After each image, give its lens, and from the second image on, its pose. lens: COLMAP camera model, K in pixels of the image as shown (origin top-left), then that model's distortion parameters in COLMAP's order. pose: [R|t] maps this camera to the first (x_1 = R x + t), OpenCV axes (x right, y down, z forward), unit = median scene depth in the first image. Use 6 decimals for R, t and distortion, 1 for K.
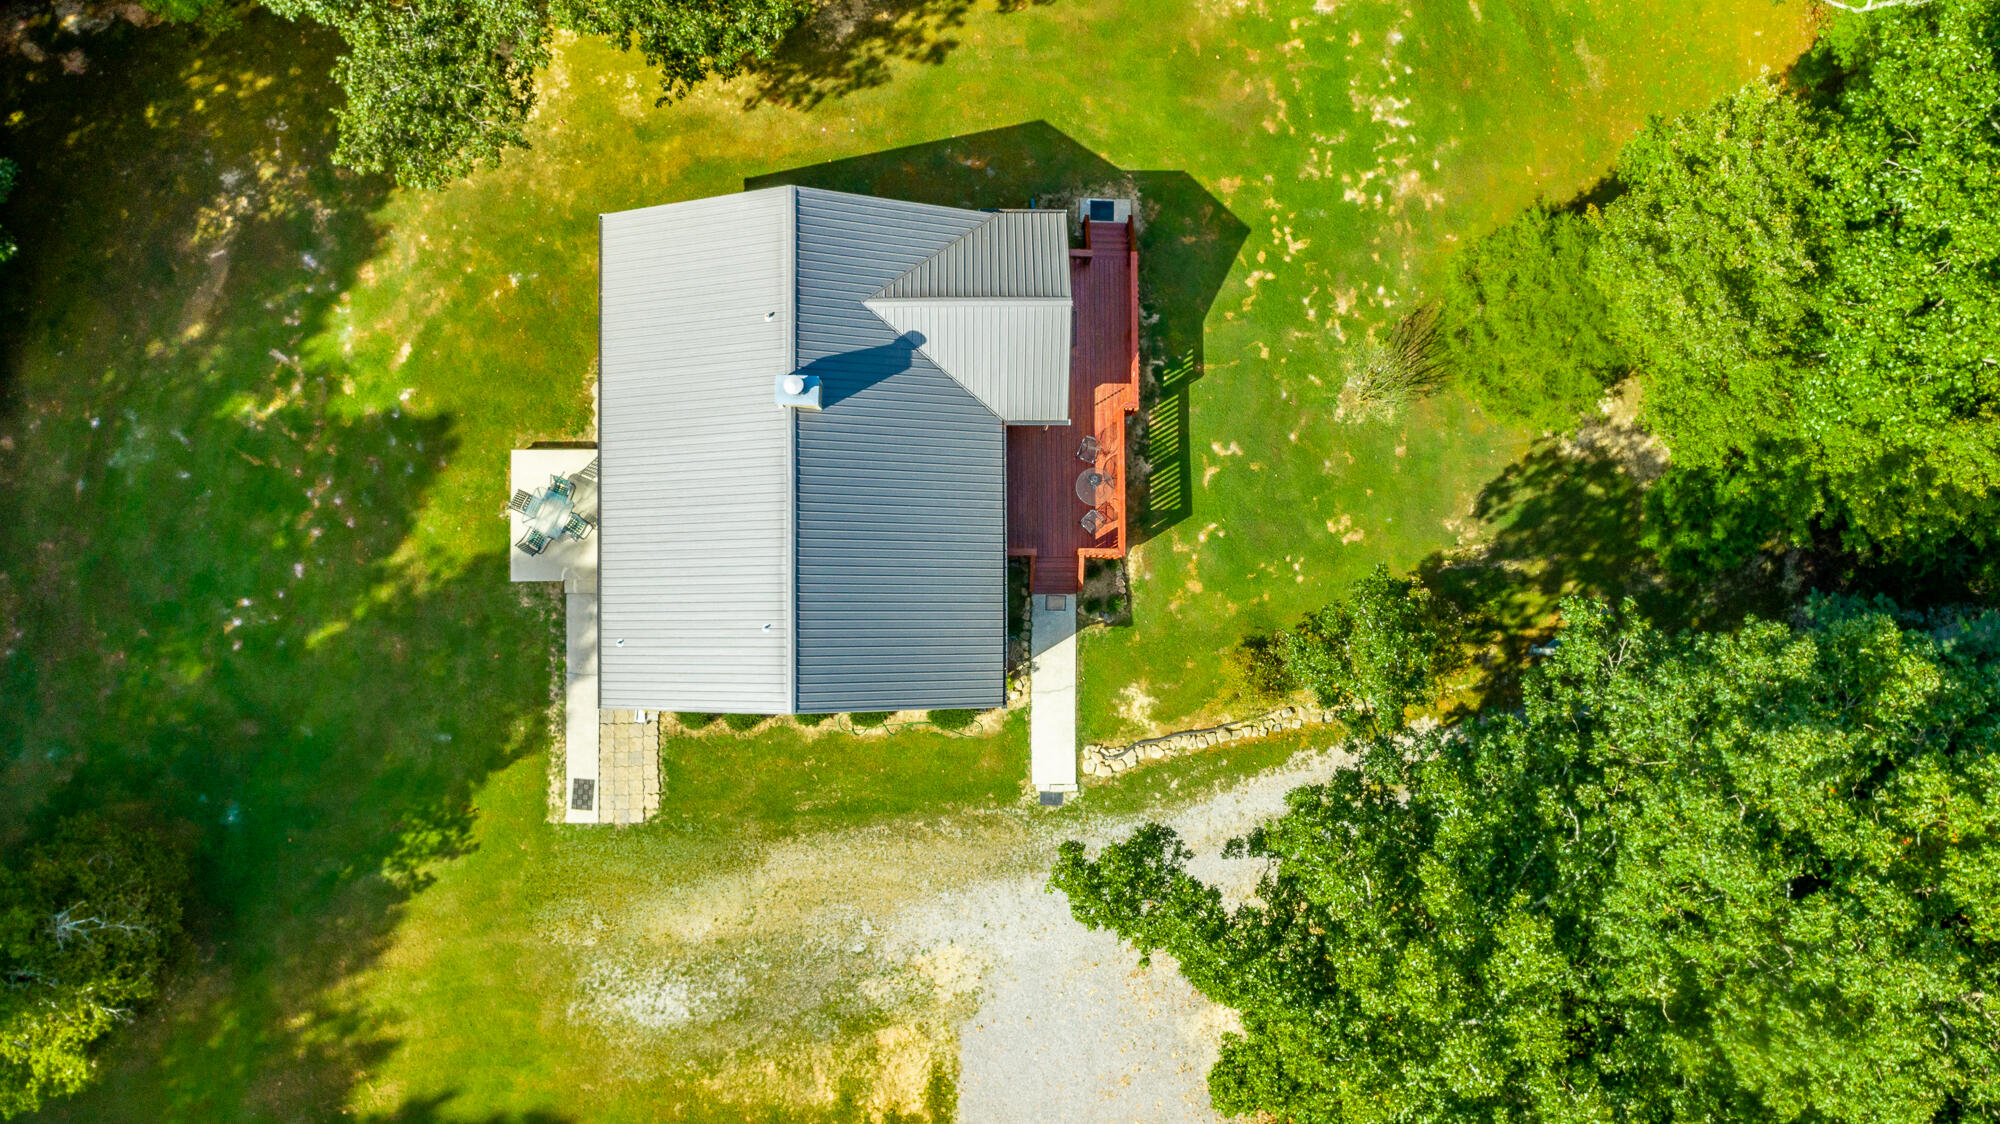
lens RADIAL K [[1381.1, 0, 1000.0], [0, 1381.1, 562.0], [0, 0, 1]] dist [-0.007749, 0.011730]
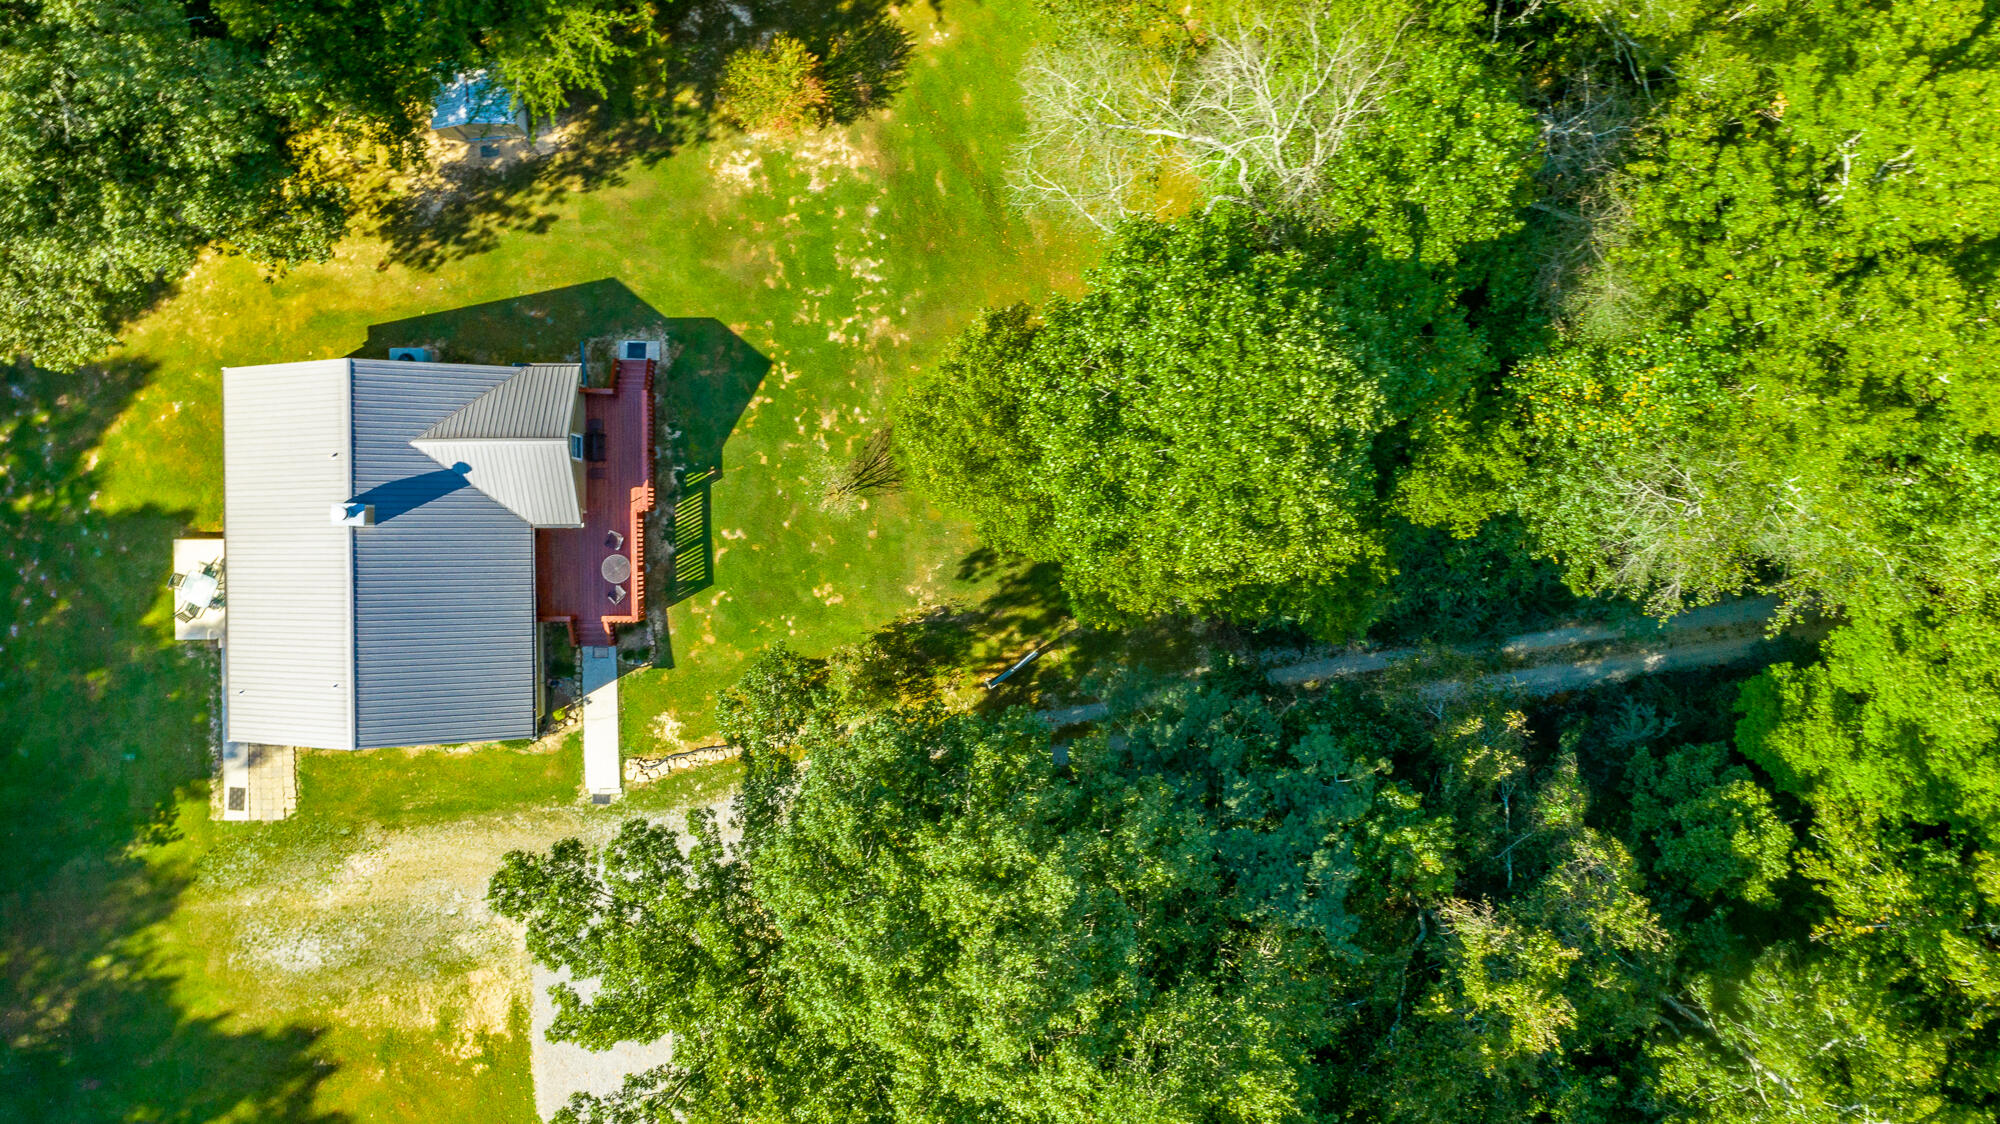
lens RADIAL K [[1381.1, 0, 1000.0], [0, 1381.1, 562.0], [0, 0, 1]] dist [-0.007749, 0.011730]
pose [[0.999860, -0.000834, 0.016730, 0.397019], [-0.000047, 0.998615, 0.052606, -0.125147], [-0.016751, -0.052599, 0.998475, -0.314848]]
